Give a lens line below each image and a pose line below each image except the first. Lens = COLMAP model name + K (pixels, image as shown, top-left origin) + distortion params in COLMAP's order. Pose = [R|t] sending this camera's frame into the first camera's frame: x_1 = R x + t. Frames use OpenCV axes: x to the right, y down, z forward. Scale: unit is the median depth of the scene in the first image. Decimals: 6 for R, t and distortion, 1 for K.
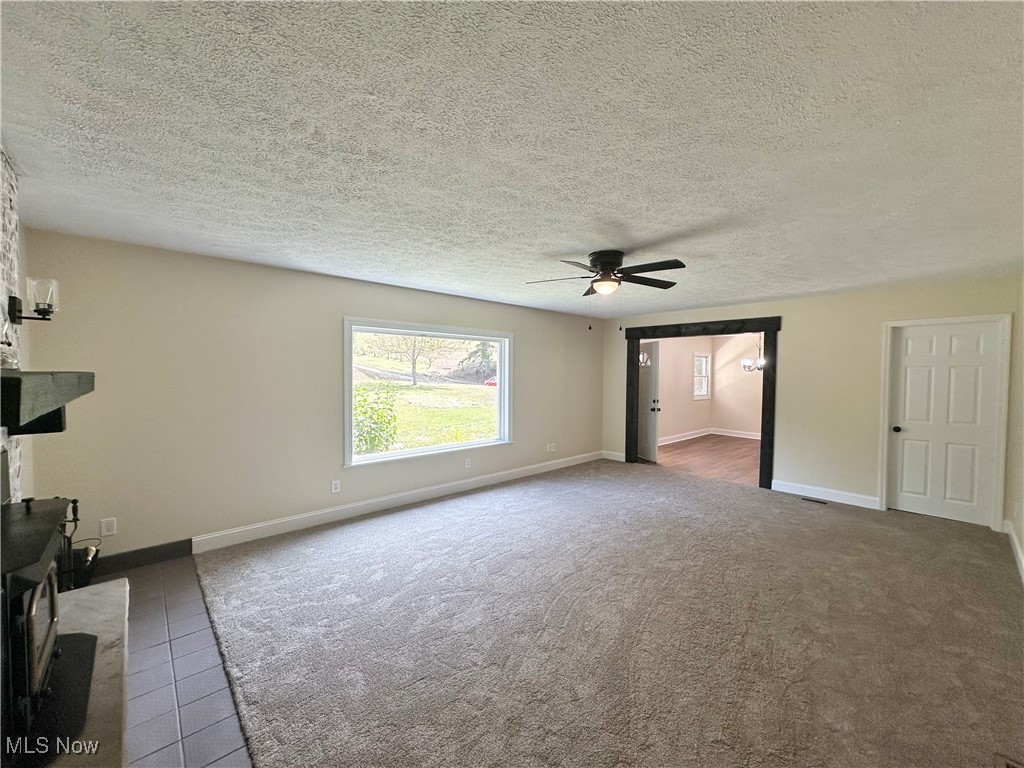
lens RADIAL K [[407.9, 0, 515.4], [0, 407.9, 380.6], [0, 0, 1]] dist [-0.001355, 0.000066]
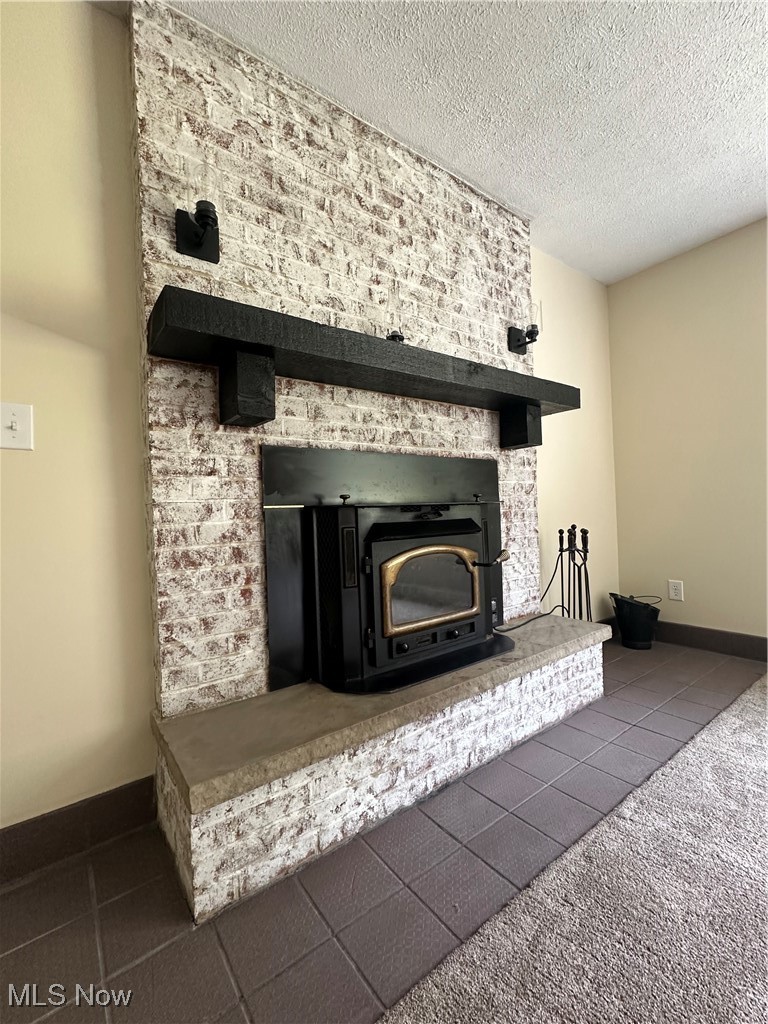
lens RADIAL K [[441.9, 0, 381.6], [0, 441.9, 505.3], [0, 0, 1]] dist [-0.011400, -0.000004]
pose [[-0.099029, -0.002653, -0.995081, 0.004496], [0.008760, 0.999955, -0.003538, 0.257810], [0.995046, -0.009067, -0.099001, 0.686826]]
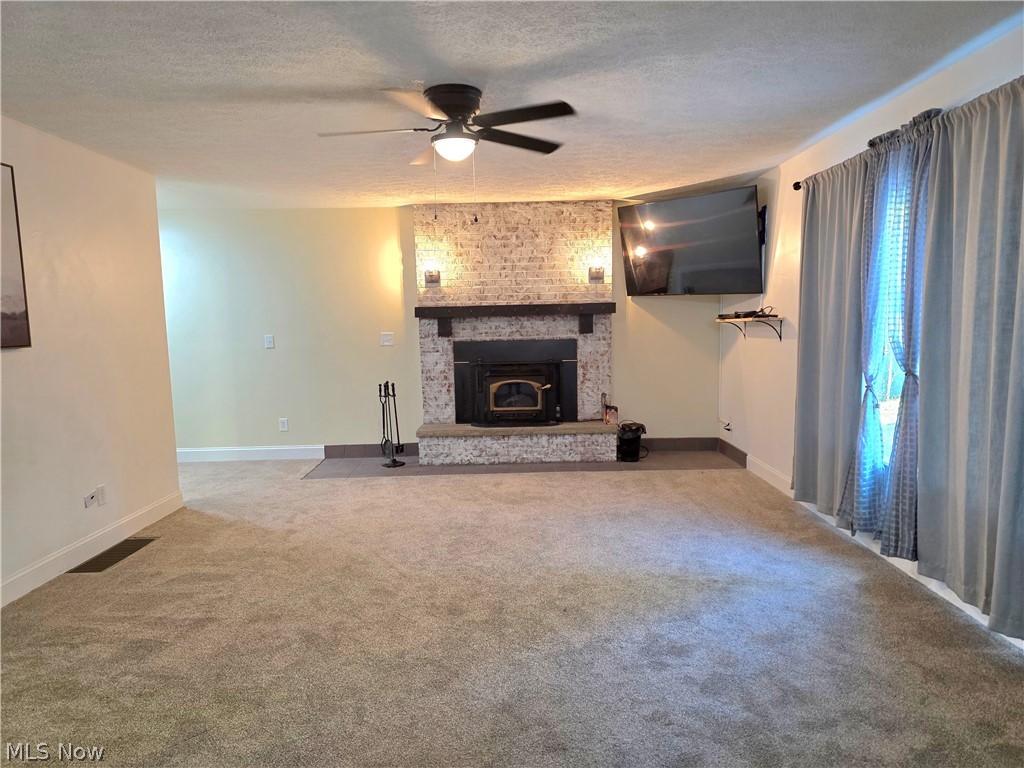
lens RADIAL K [[686.6, 0, 513.3], [0, 686.6, 389.5], [0, 0, 1]] dist [0.005500, 0.000034]
pose [[-0.684716, 0.097336, -0.722281, 1.487833], [0.005873, 0.991746, 0.128081, -0.030889], [0.728786, 0.083457, -0.679637, 2.849195]]
